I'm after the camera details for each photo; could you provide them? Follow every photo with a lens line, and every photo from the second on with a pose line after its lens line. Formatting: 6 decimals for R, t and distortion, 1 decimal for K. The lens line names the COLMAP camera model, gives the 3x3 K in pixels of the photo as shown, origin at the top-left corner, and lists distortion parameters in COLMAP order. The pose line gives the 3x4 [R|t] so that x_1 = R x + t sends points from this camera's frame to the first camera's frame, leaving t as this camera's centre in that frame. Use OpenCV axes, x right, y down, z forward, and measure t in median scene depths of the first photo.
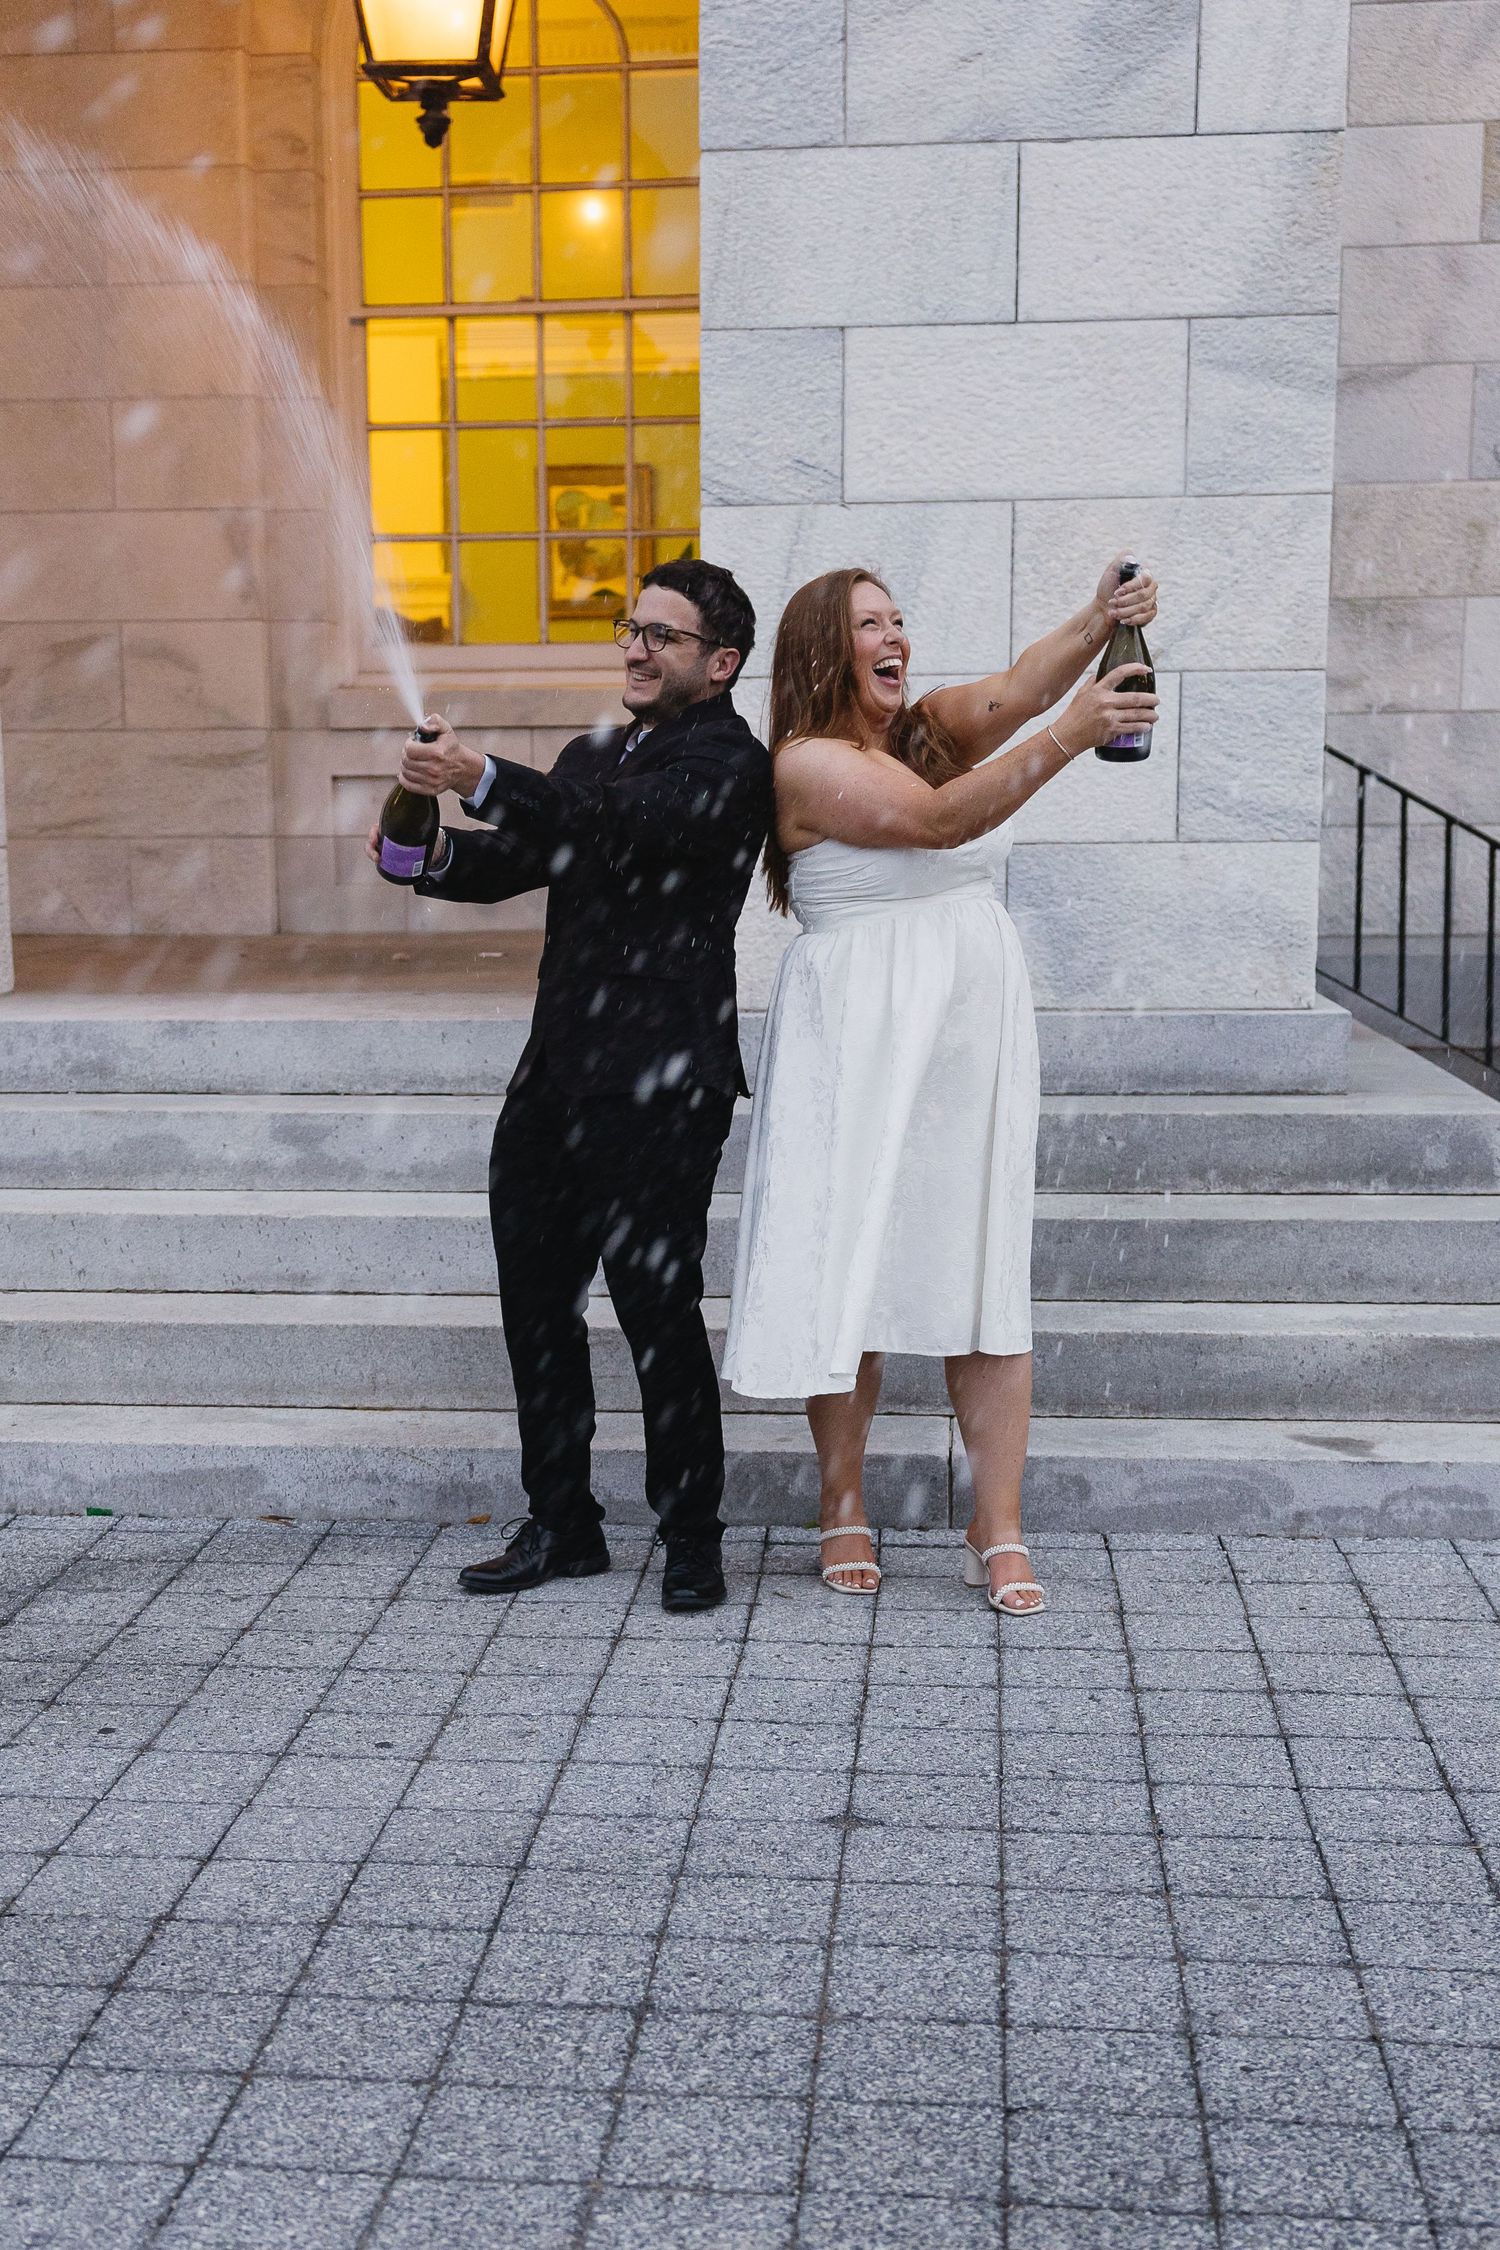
lens RADIAL K [[2323.0, 0, 750.0], [0, 2323.0, 1125.0], [0, 0, 1]] dist [0.019625, -0.002066]
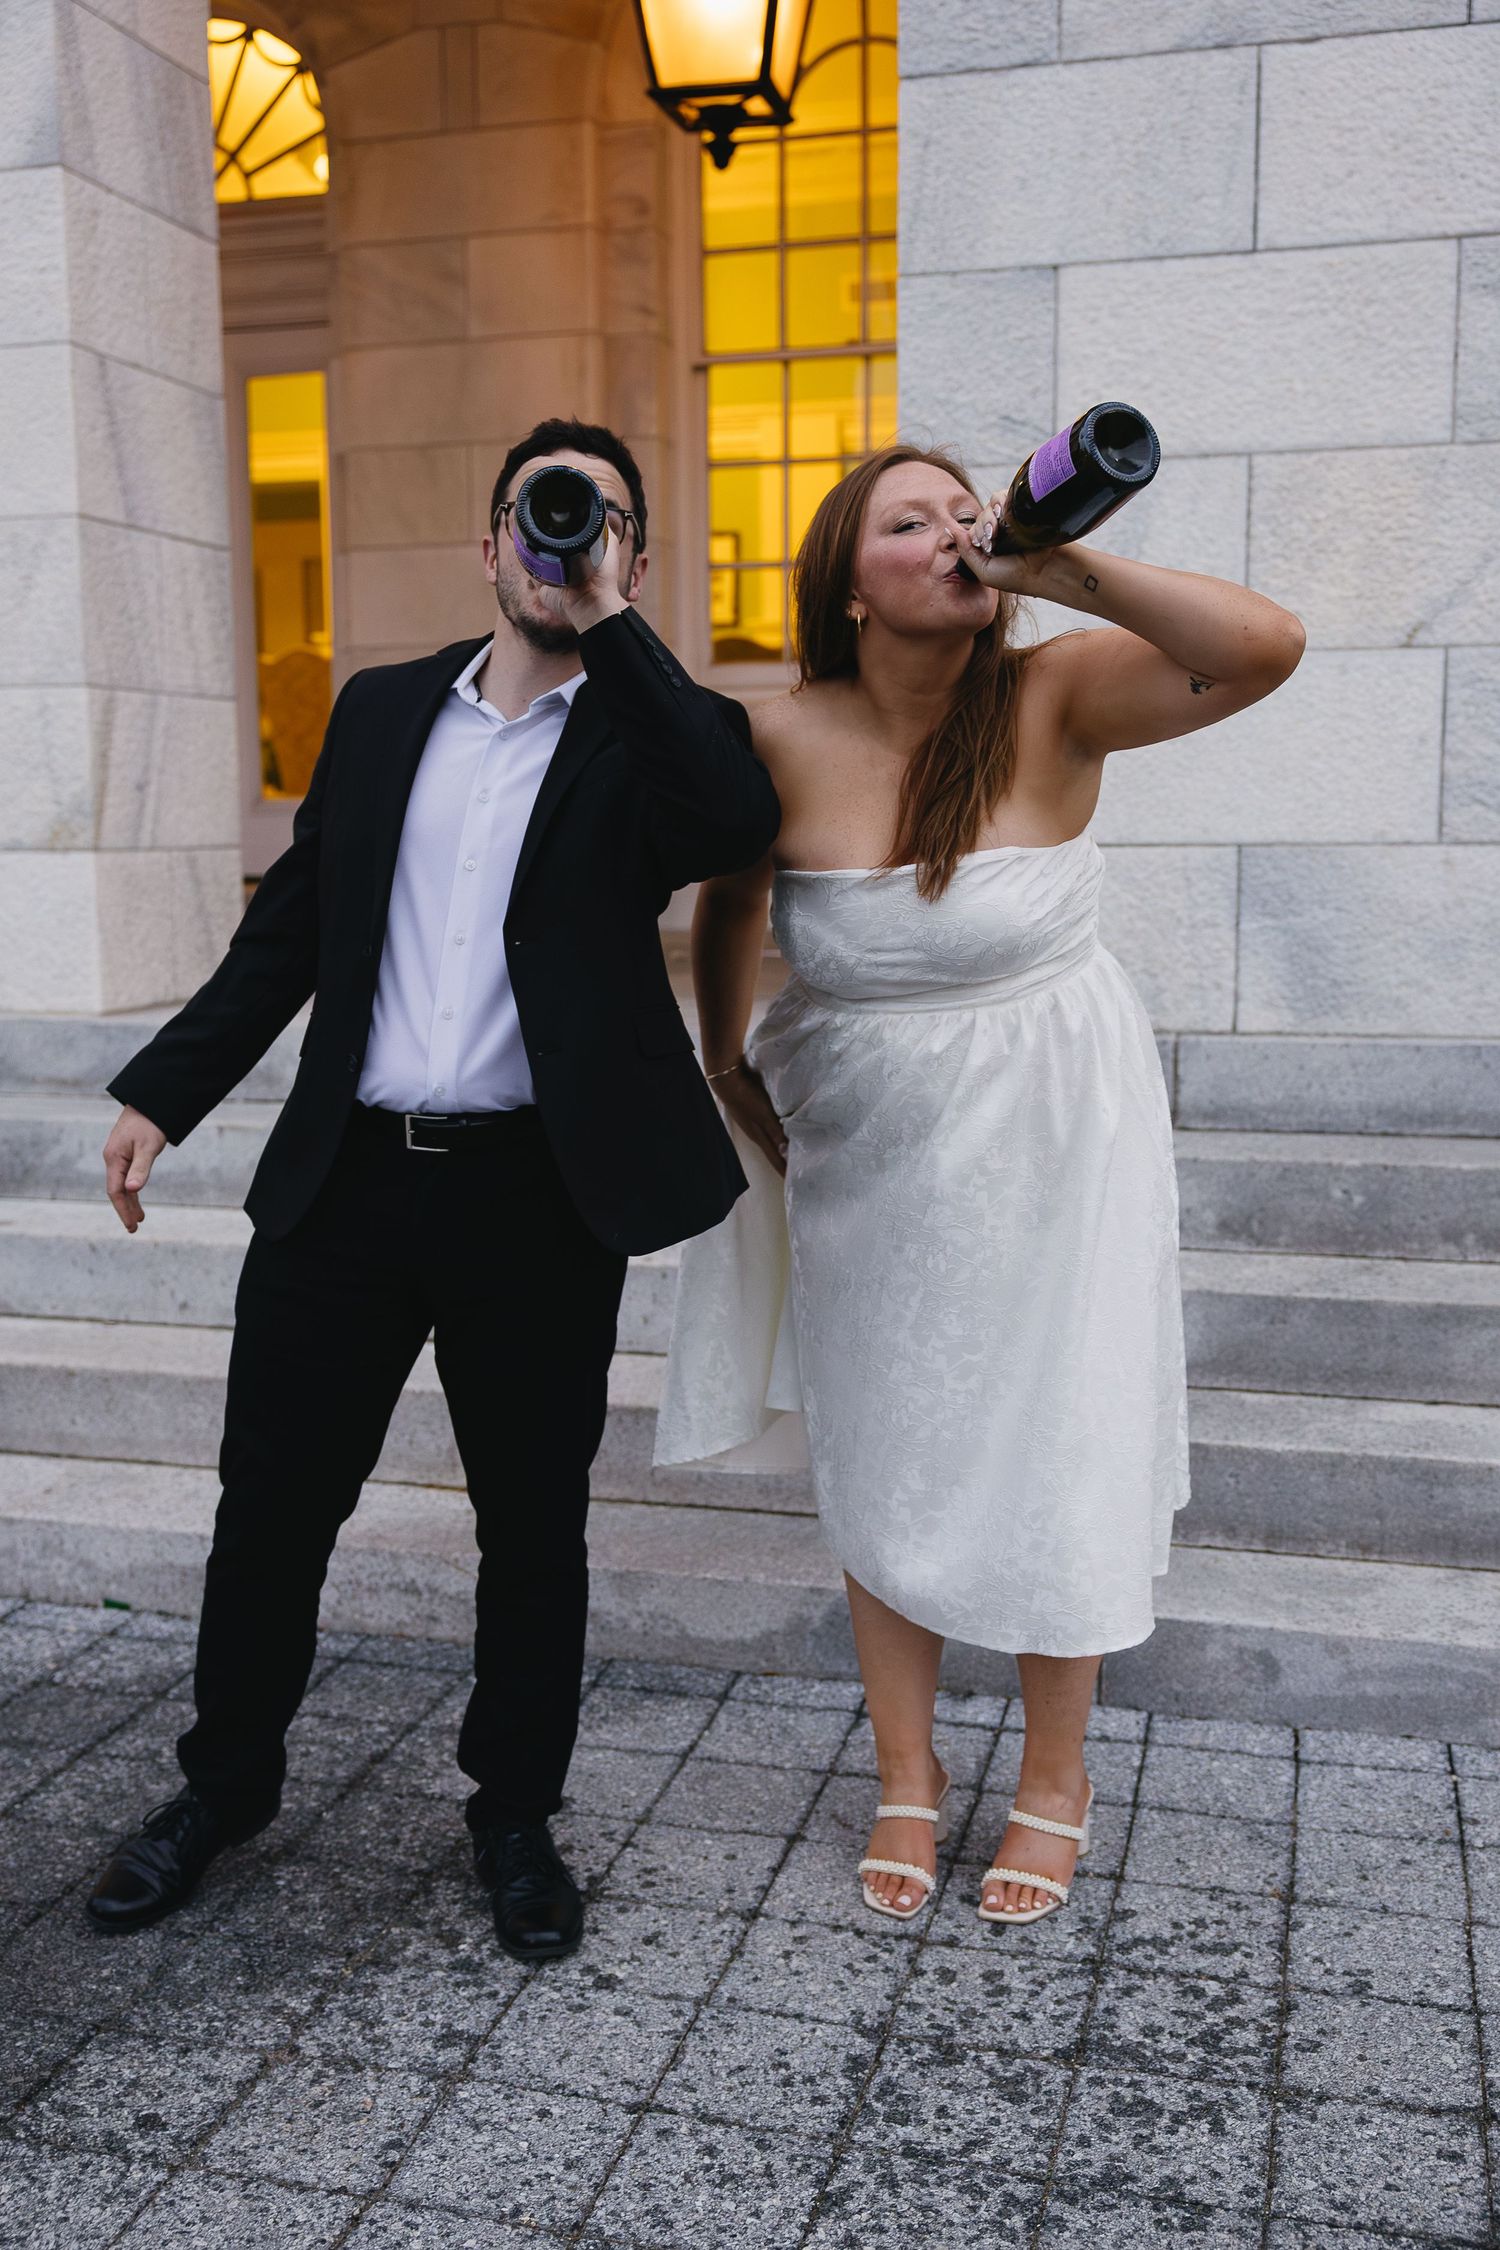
lens RADIAL K [[2075.0, 0, 748.6], [0, 2075.0, 1054.5], [0, 0, 1]] dist [-0.011023, 0.013646]
pose [[0.986718, 0.019788, -0.161232, 0.058620], [-0.023313, 0.999528, -0.020002, -0.023106], [0.160760, 0.023495, 0.986714, 0.210059]]
